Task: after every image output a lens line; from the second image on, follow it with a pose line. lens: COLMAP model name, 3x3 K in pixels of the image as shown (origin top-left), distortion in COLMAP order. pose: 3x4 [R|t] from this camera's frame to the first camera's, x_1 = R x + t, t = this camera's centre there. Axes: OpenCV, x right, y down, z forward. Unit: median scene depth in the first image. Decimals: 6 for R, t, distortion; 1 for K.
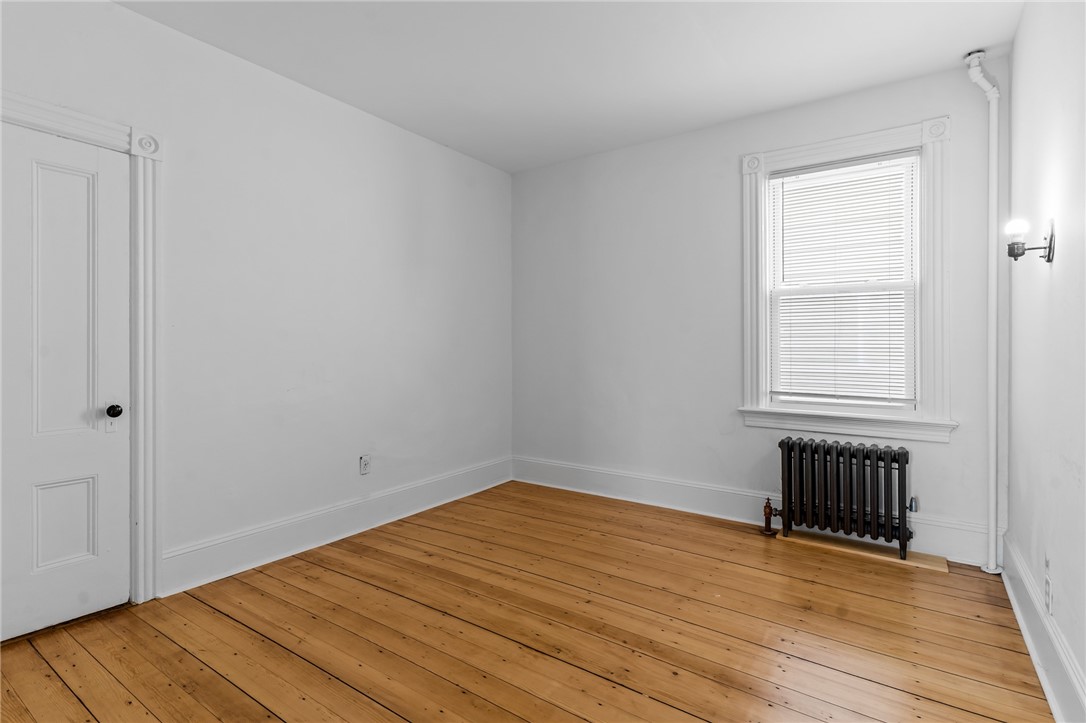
lens RADIAL K [[524.0, 0, 542.0], [0, 524.0, 351.6], [0, 0, 1]] dist [0.002576, -0.000076]
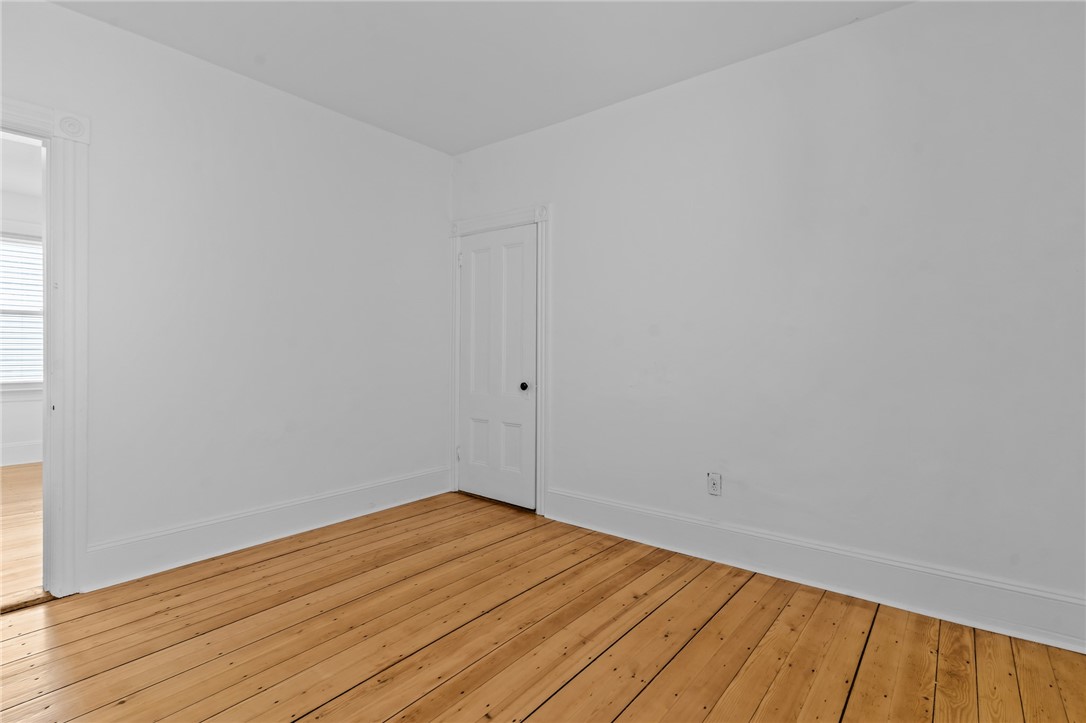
lens RADIAL K [[524.0, 0, 542.5], [0, 524.0, 352.2], [0, 0, 1]] dist [0.002576, -0.000076]
pose [[-0.050536, 0.007552, -0.998694, 0.650922], [-0.011376, 0.999902, 0.008137, -0.003671], [0.998657, 0.011772, -0.050445, 0.936022]]
